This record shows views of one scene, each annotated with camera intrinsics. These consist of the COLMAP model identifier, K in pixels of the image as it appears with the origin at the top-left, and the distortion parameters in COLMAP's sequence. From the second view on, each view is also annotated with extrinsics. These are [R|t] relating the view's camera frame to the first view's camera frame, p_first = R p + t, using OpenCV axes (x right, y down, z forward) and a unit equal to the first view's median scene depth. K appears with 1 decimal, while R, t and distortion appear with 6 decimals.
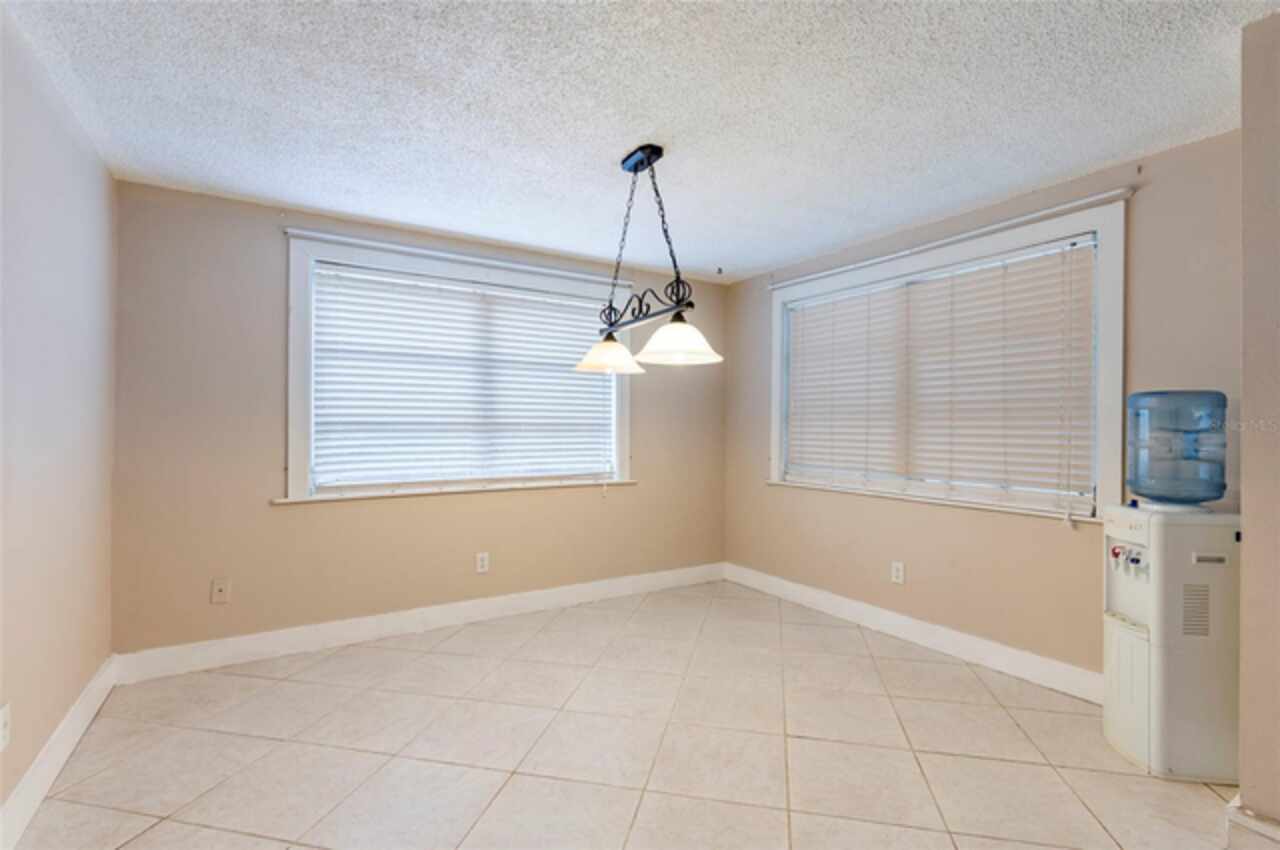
lens RADIAL K [[588.9, 0, 646.2], [0, 588.9, 426.0], [0, 0, 1]] dist [-0.002409, -0.000806]
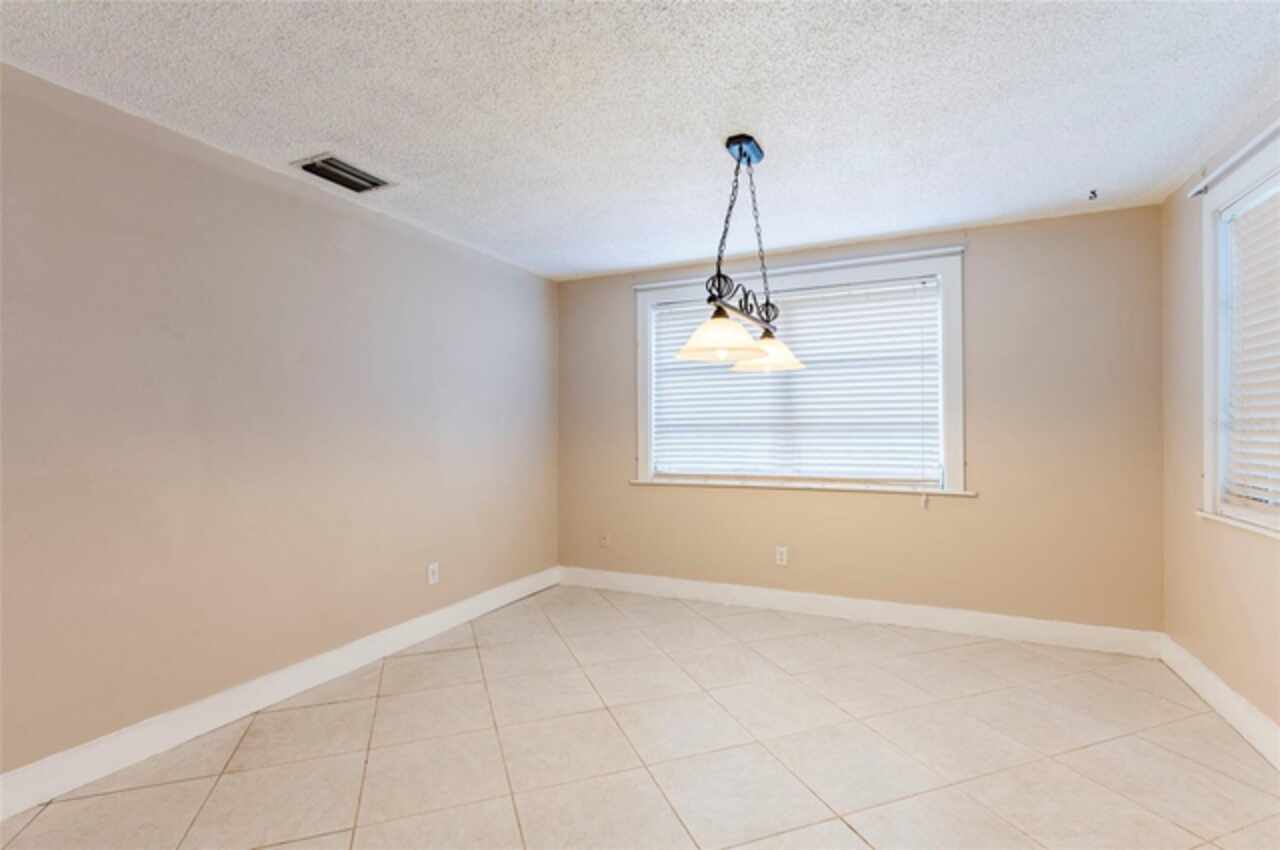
lens RADIAL K [[588.9, 0, 646.2], [0, 588.9, 426.0], [0, 0, 1]] dist [-0.002409, -0.000806]
pose [[0.539062, -0.011466, -0.842188, 0.513193], [0.009007, 0.999929, -0.007848, 0.005698], [0.842218, -0.003355, 0.539127, 0.243299]]
